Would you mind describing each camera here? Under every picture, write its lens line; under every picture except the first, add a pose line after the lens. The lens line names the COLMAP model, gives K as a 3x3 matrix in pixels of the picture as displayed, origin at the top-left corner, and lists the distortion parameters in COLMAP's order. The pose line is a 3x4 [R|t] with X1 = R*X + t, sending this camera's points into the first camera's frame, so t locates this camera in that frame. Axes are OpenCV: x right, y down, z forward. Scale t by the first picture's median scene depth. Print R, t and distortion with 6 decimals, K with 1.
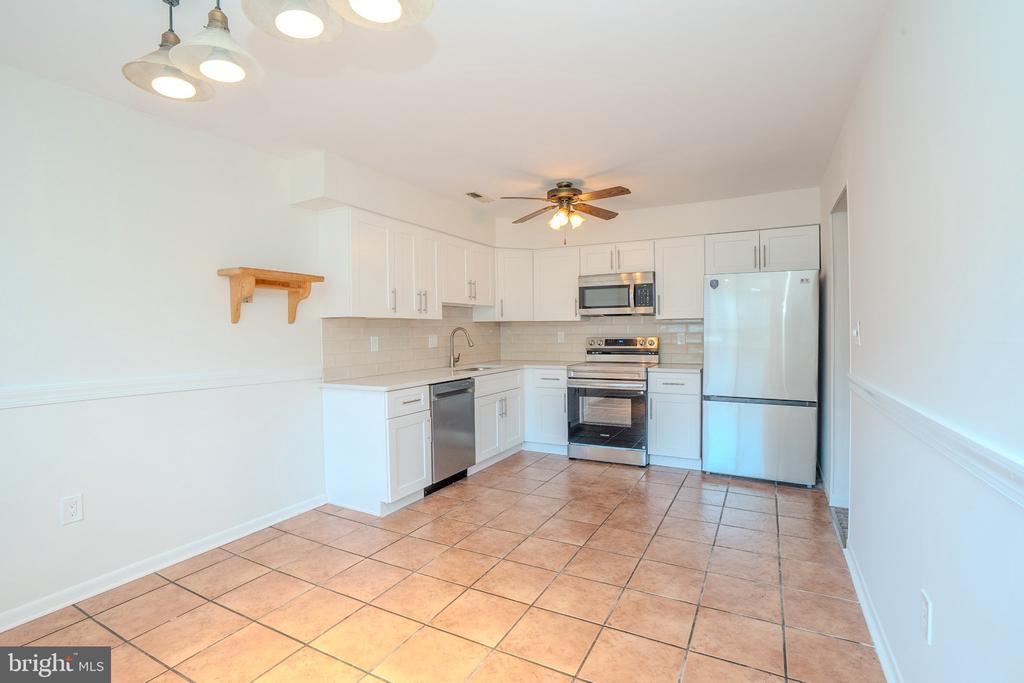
lens RADIAL K [[472.2, 0, 509.2], [0, 472.2, 344.1], [0, 0, 1]] dist [-0.055111, 0.019683]
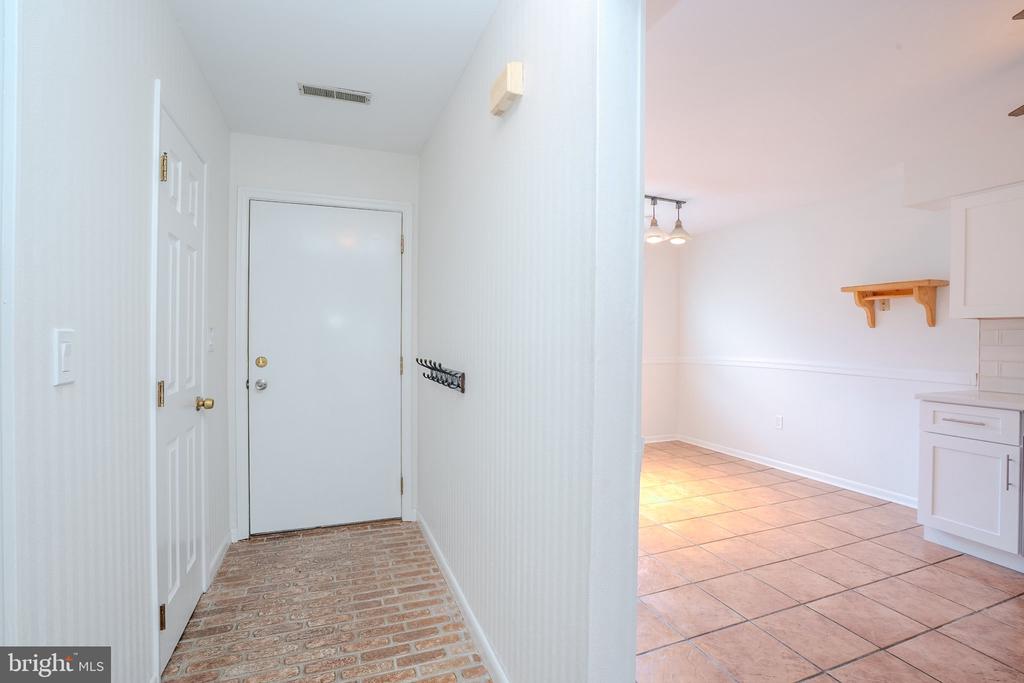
lens RADIAL K [[472.2, 0, 517.3], [0, 472.2, 339.1], [0, 0, 1]] dist [-0.055111, 0.019683]
pose [[-0.642329, 0.006642, -0.766400, 0.705390], [-0.015981, 0.999629, 0.022057, -0.018012], [0.766262, 0.026415, -0.641985, 0.741044]]
